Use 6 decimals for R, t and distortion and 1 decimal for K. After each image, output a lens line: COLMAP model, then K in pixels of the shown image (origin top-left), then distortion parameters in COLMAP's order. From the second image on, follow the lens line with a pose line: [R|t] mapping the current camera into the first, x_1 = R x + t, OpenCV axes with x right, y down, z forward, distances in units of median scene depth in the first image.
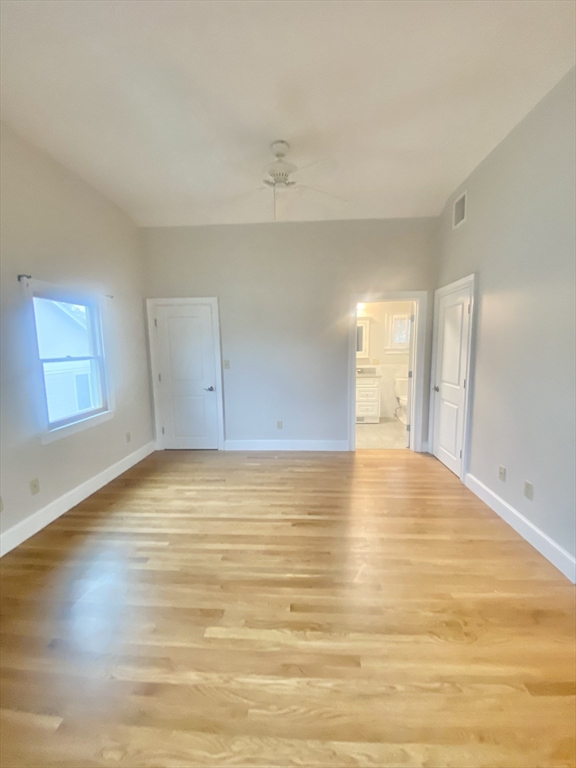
lens RADIAL K [[306.4, 0, 291.0], [0, 306.4, 379.0], [0, 0, 1]] dist [0.007659, -0.006708]
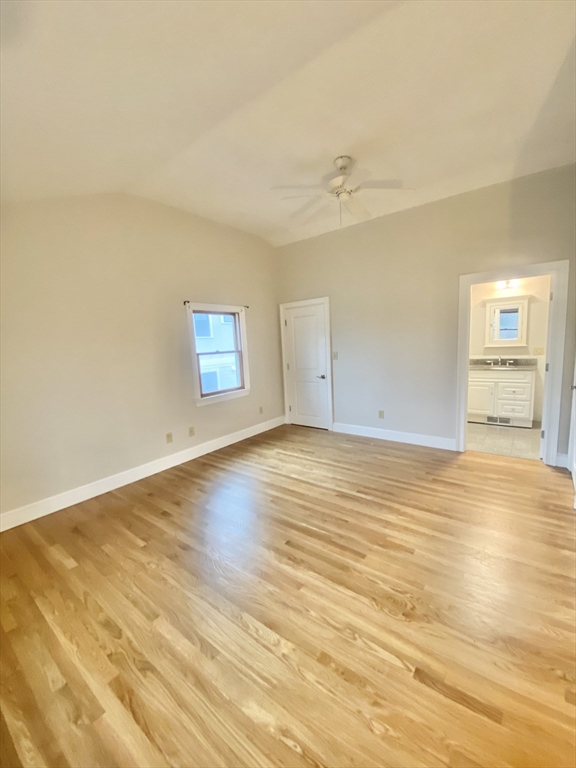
lens RADIAL K [[306.4, 0, 296.4], [0, 306.4, 383.6], [0, 0, 1]] dist [0.007659, -0.006708]
pose [[0.827006, 0.046652, -0.560254, 0.386887], [-0.022007, 0.998474, 0.050657, 0.001123], [0.561763, -0.029564, 0.826770, -0.021193]]
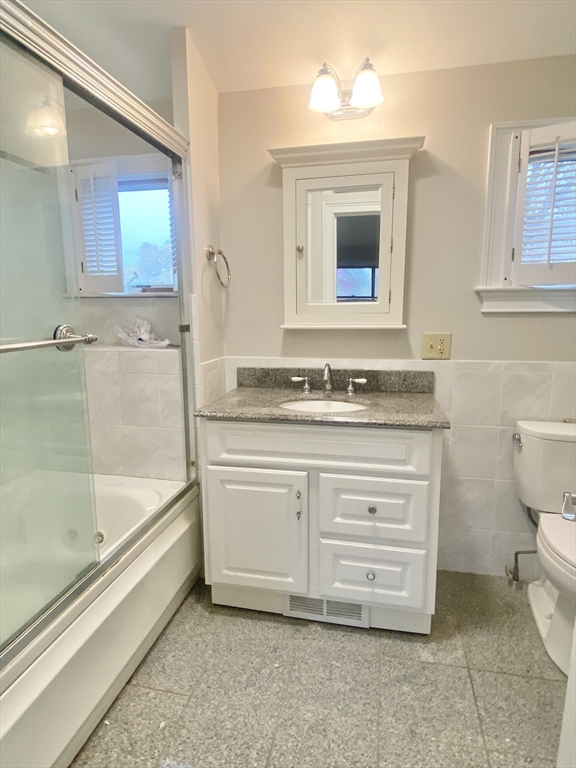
lens RADIAL K [[421.1, 0, 285.6], [0, 421.1, 384.6], [0, 0, 1]] dist [0.003396, -0.000188]
pose [[0.987012, 0.029676, -0.157884, 0.398232], [-0.021663, 0.998400, 0.052237, -0.076796], [0.159181, -0.048138, 0.986075, 1.223932]]
